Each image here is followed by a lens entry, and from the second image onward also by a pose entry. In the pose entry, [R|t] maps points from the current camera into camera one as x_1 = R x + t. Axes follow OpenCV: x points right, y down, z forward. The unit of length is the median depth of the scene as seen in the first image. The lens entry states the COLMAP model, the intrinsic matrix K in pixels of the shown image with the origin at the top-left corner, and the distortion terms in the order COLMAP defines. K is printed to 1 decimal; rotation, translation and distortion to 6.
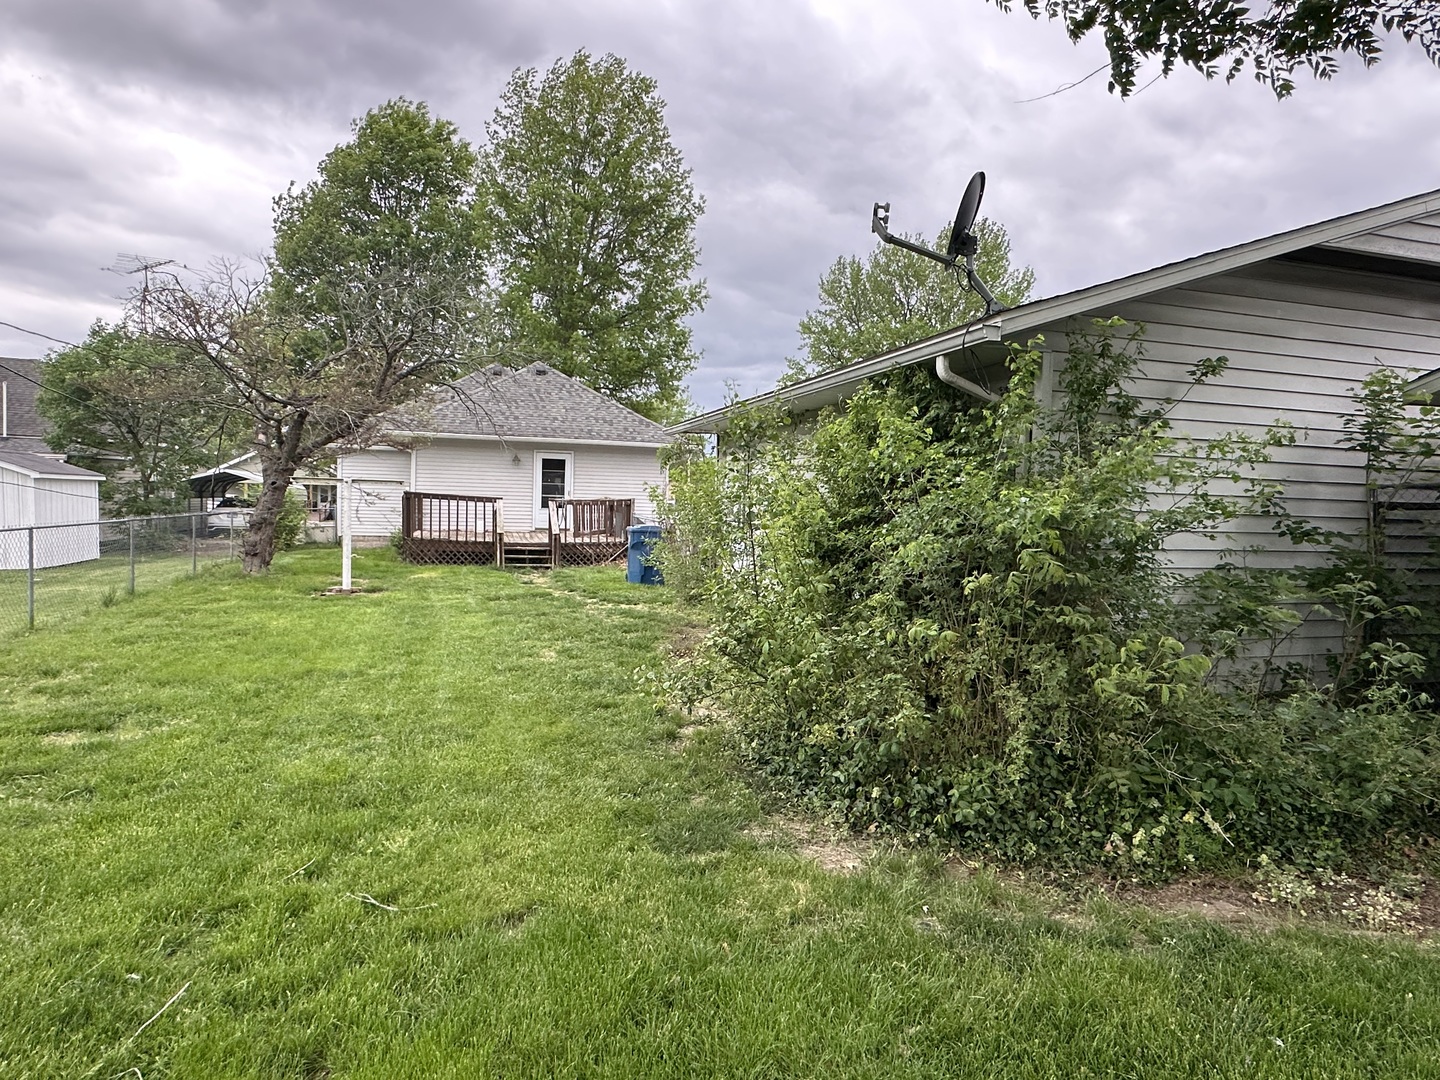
lens RADIAL K [[847.1, 0, 720.0], [0, 847.1, 540.0], [0, 0, 1]] dist [-0.001472, -0.000130]
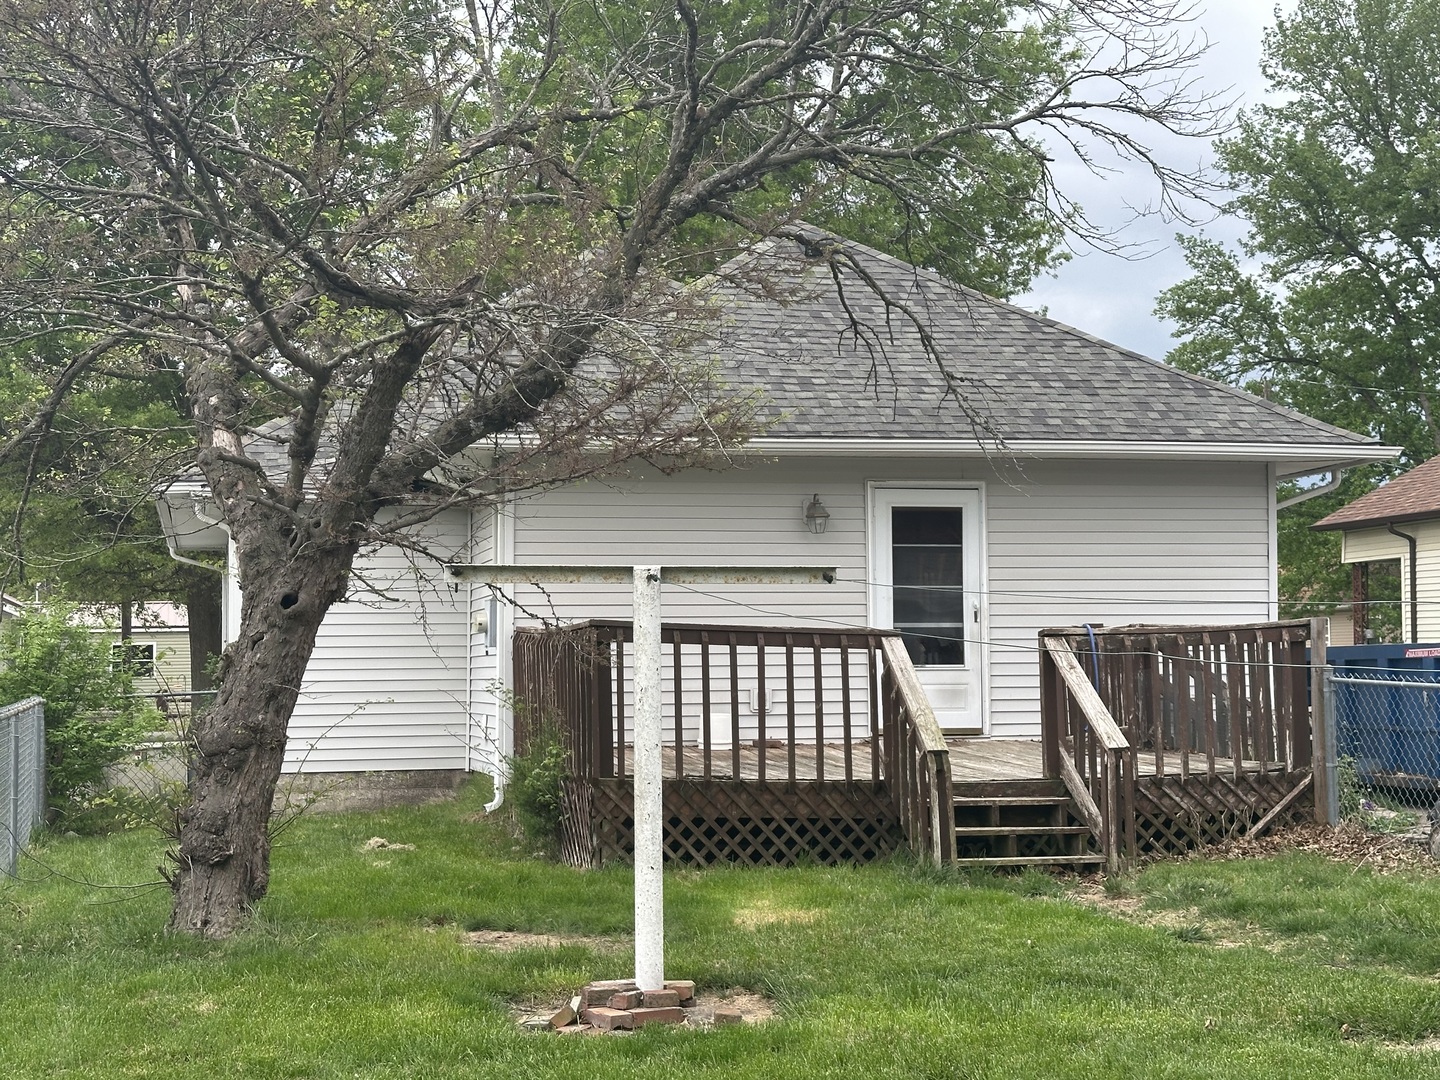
lens RADIAL K [[2193.3, 0, 720.0], [0, 2193.3, 540.0], [0, 0, 1]] dist [0.197841, 0.017910]
pose [[0.997111, -0.040268, -0.064402, -0.259175], [0.033901, 0.994699, -0.097076, -0.008657], [0.067970, 0.094612, 0.993191, 0.220472]]
